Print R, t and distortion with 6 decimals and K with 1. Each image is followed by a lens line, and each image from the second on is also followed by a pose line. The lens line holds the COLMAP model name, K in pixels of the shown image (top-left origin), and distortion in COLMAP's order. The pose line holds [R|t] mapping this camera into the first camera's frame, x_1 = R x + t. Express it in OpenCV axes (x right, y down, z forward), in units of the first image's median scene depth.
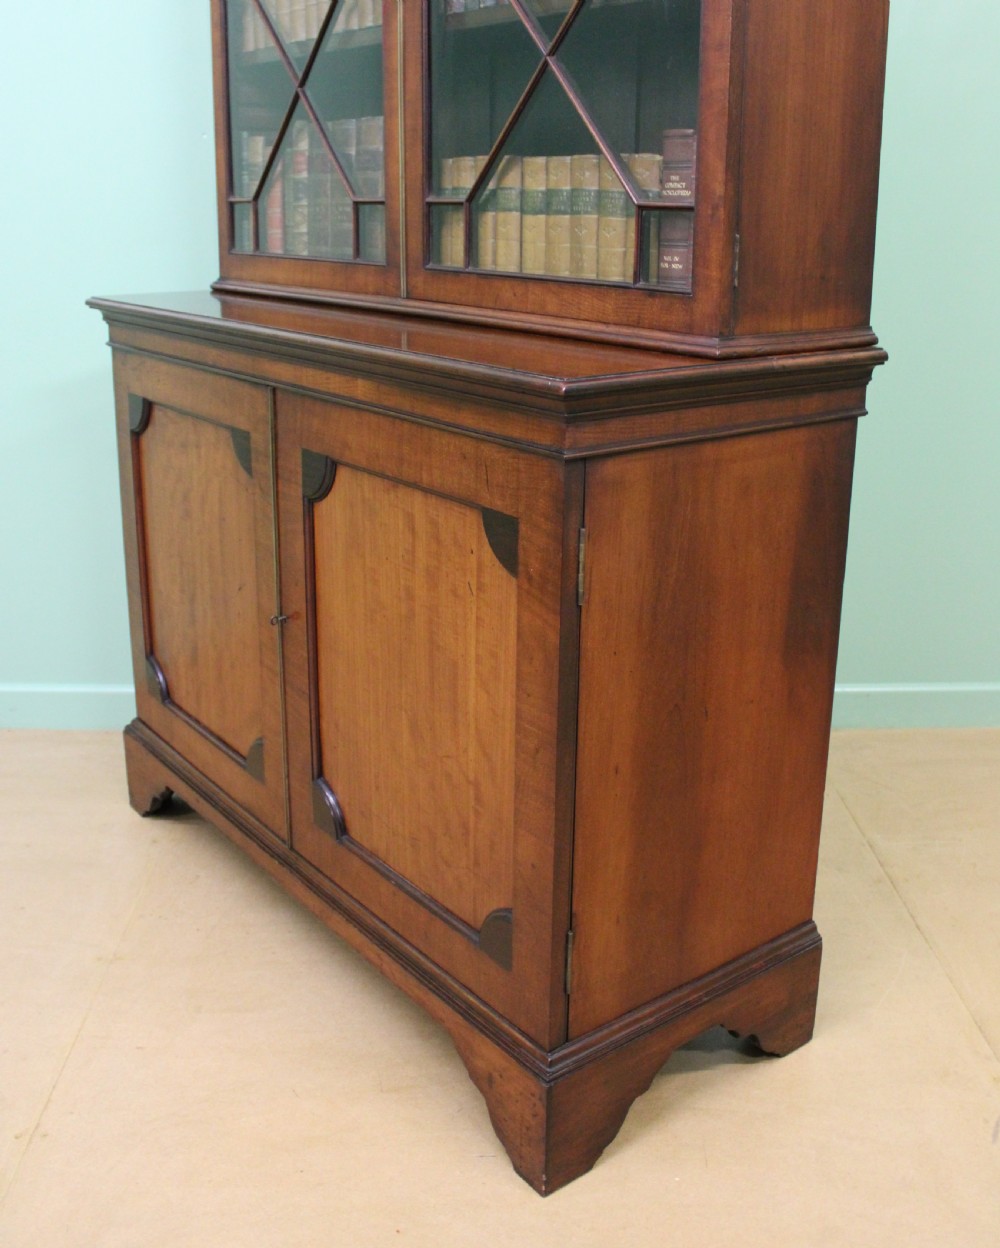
lens RADIAL K [[1271.7, 0, 500.1], [0, 1271.7, 551.6], [0, 0, 1]] dist [-0.145761, 0.002692]
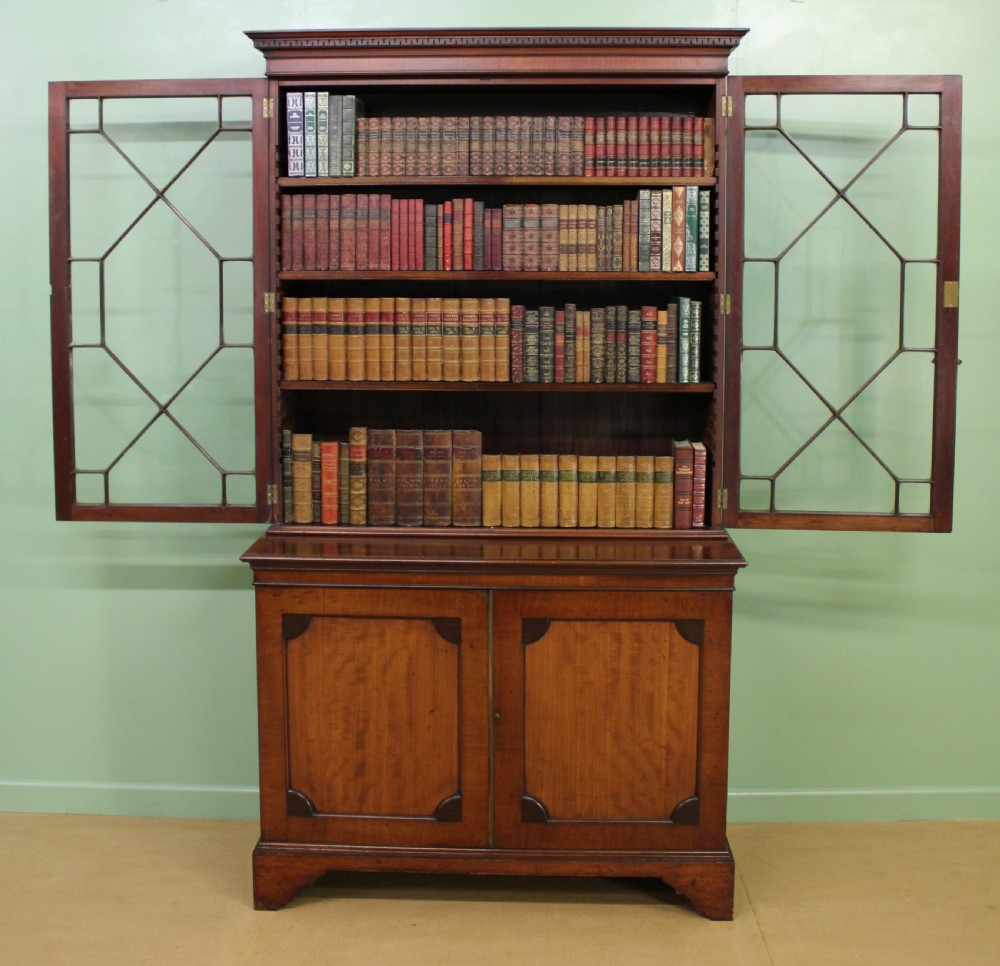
lens RADIAL K [[1314.7, 0, 489.5], [0, 1314.7, 322.7], [0, 0, 1]] dist [-0.173818, 0.149361]
pose [[0.645456, -0.058261, 0.761572, -1.820778], [0.213309, 0.971164, -0.106492, -0.345594], [-0.733407, 0.231186, 0.639271, -0.358226]]
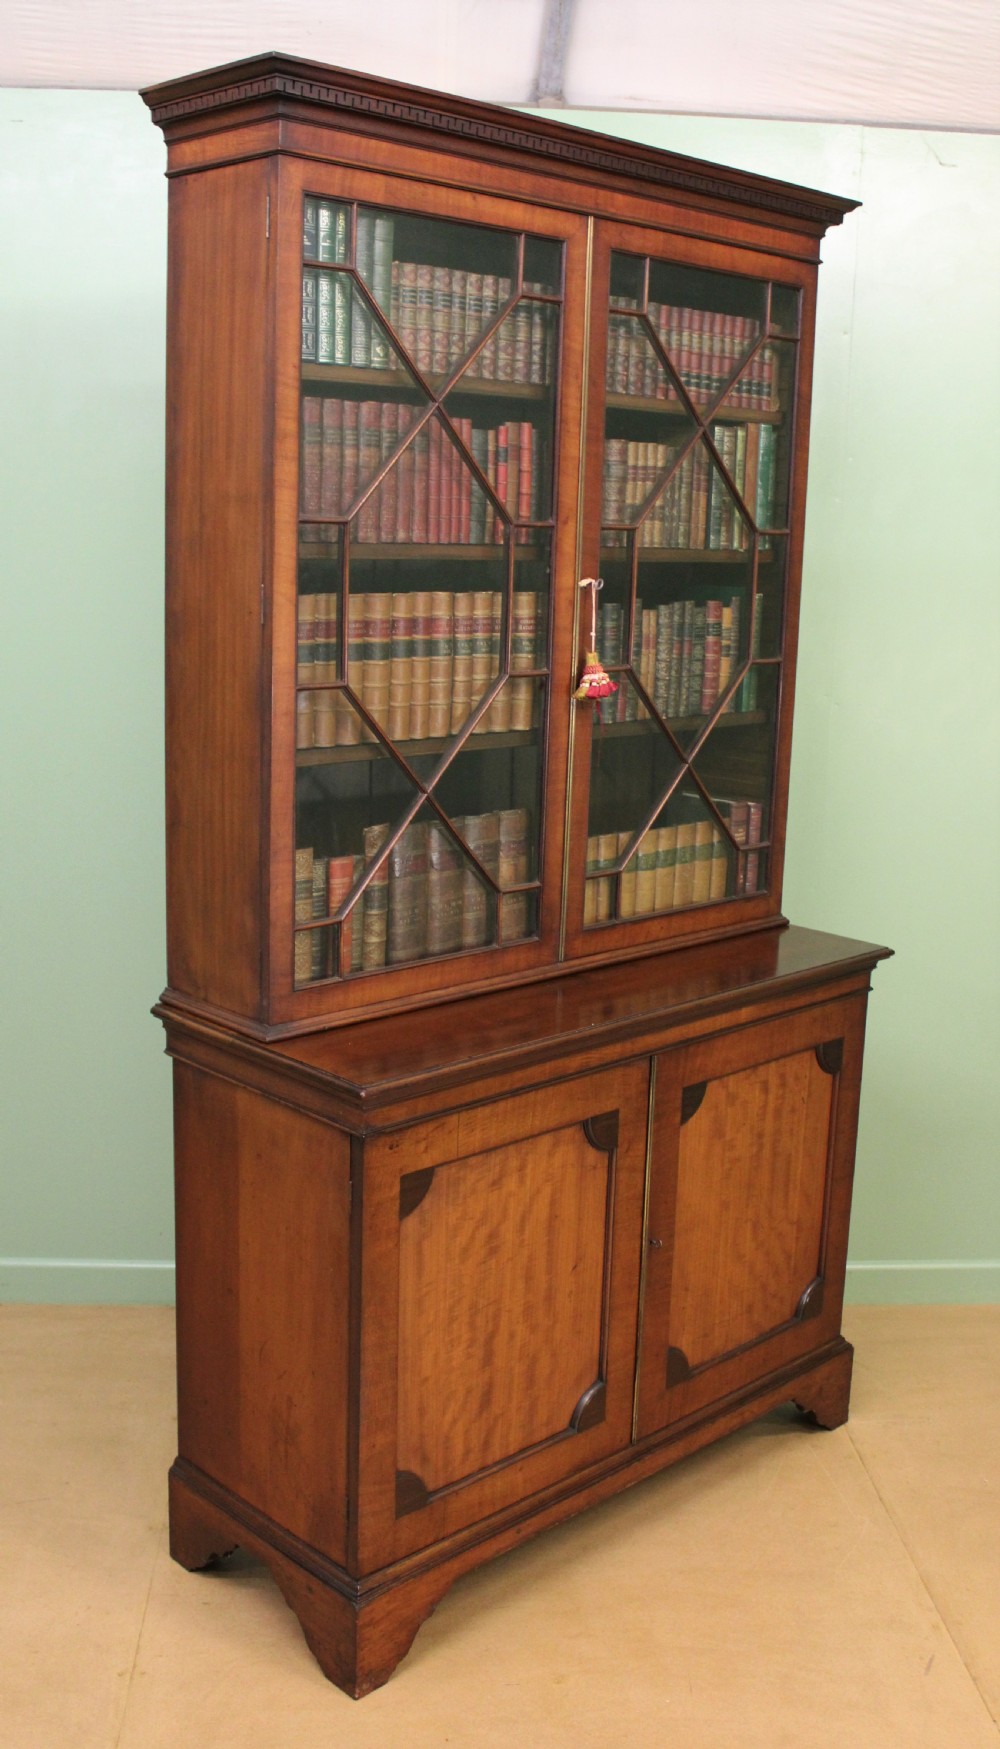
lens RADIAL K [[1761.2, 0, 500.0], [0, 1761.2, 874.5], [0, 0, 1]] dist [-0.132541, 0.036700]
pose [[-0.114816, -0.213605, 0.970150, -1.936211], [0.238830, 0.942027, 0.235678, -0.799351], [-0.964250, 0.258761, -0.057145, 1.333091]]
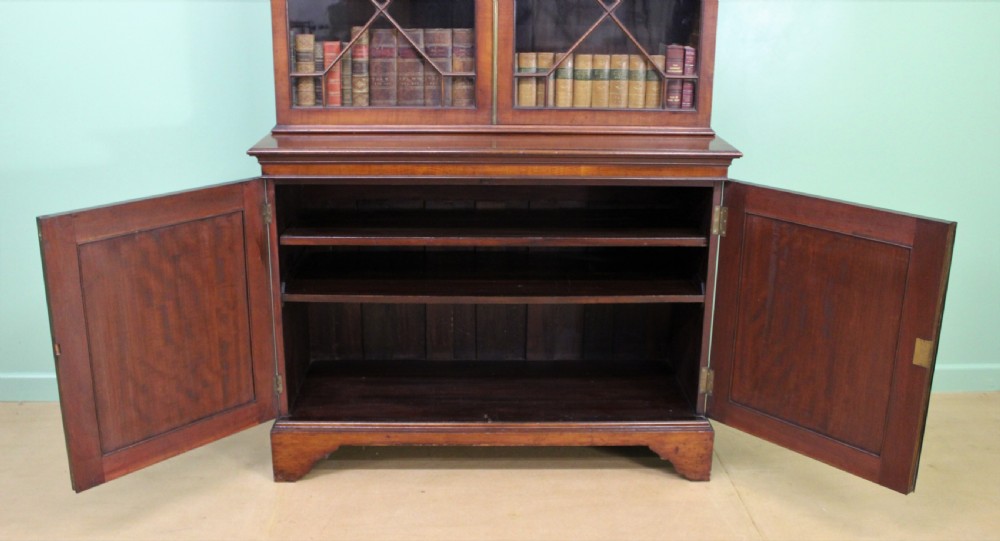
lens RADIAL K [[972.1, 0, 492.0], [0, 972.1, 265.2], [0, 0, 1]] dist [-0.133250, 0.012178]
pose [[0.598256, -0.242478, 0.763737, -1.502654], [0.215637, 0.966674, 0.137994, -0.234542], [-0.771745, 0.082134, 0.630605, 0.093333]]
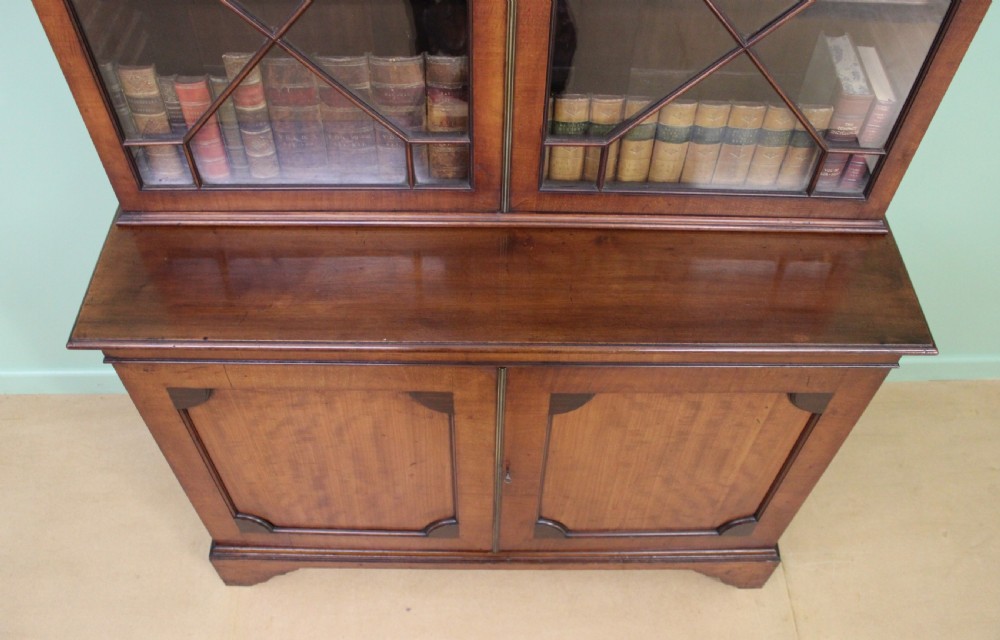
lens RADIAL K [[882.2, 0, 500.0], [0, 882.2, 320.0], [0, 0, 1]] dist [-0.181689, 0.164682]
pose [[0.607231, -0.625330, 0.490136, -0.600832], [0.201857, 0.718071, 0.666054, -0.757548], [-0.768455, -0.305512, 0.562262, 0.648466]]
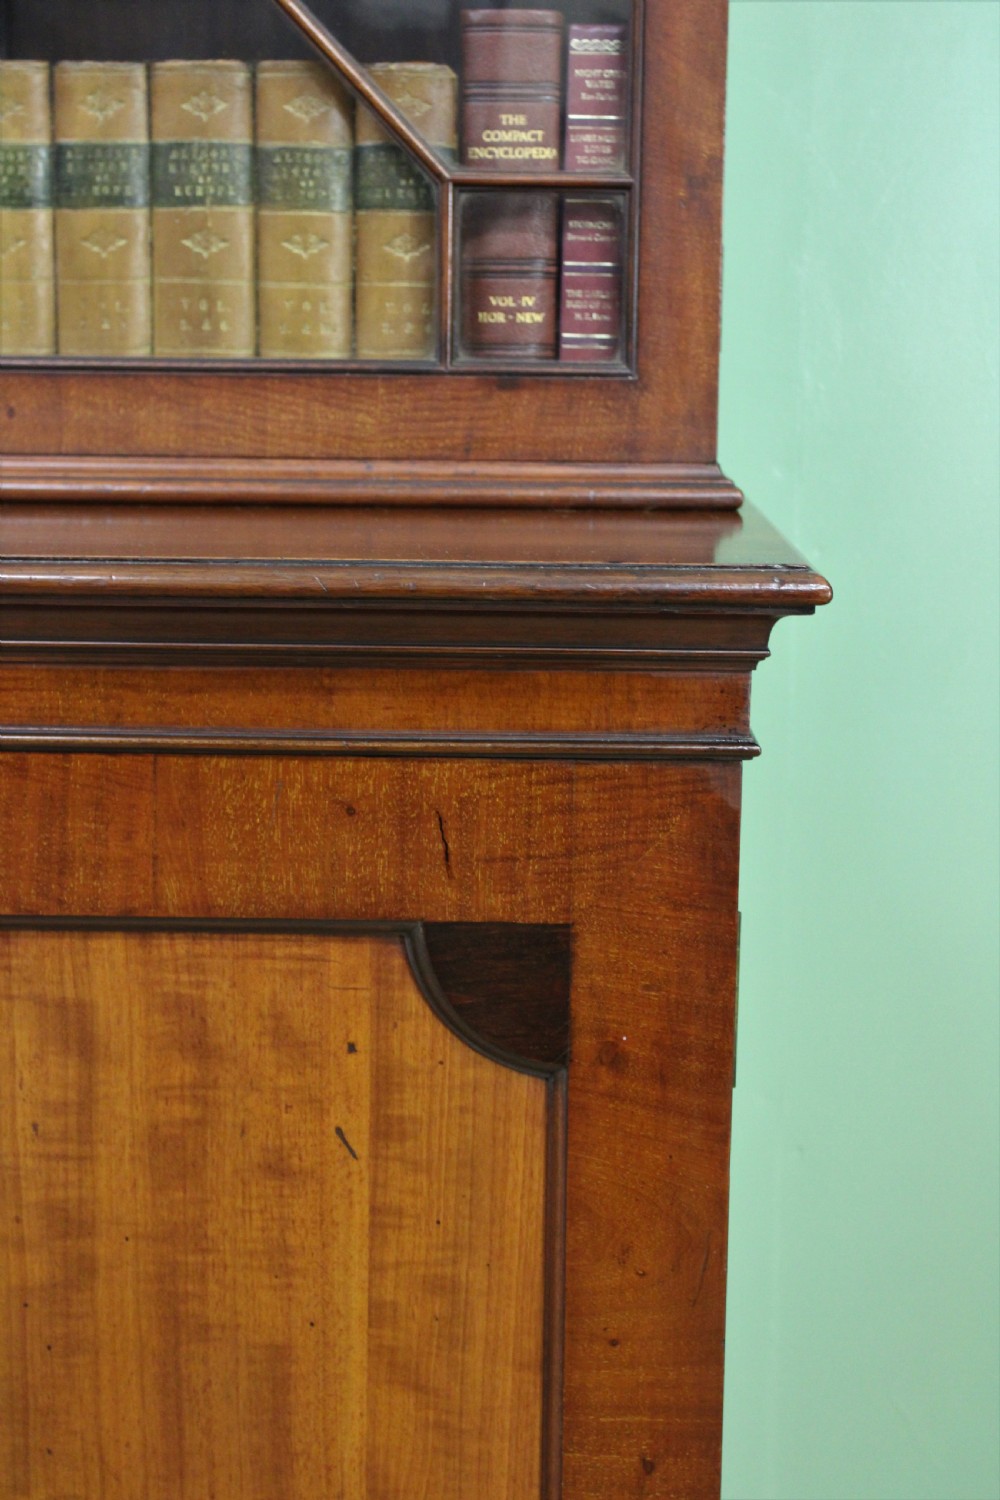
lens RADIAL K [[2554.6, 0, 500.0], [0, 2554.6, 750.0], [0, 0, 1]] dist [-0.003211, 0.083658]
pose [[0.622639, -0.148696, 0.768251, -0.544934], [0.207935, 0.977922, 0.020754, -0.089861], [-0.754376, 0.146824, 0.639812, 0.413716]]
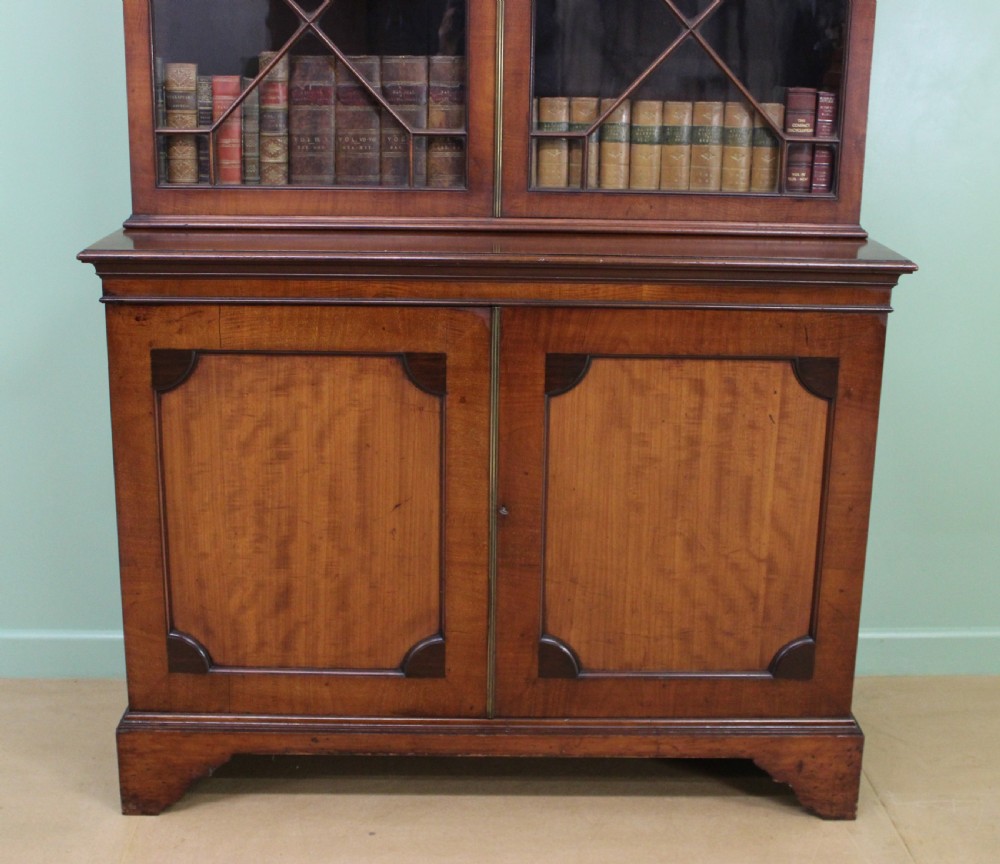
lens RADIAL K [[1445.1, 0, 497.5], [0, 1445.1, 437.7], [0, 0, 1]] dist [-0.119361, 0.077778]
pose [[0.601510, -0.221060, 0.767671, -1.345064], [0.207964, 0.971149, 0.116704, -0.187530], [-0.771322, 0.089449, 0.630128, 0.216613]]
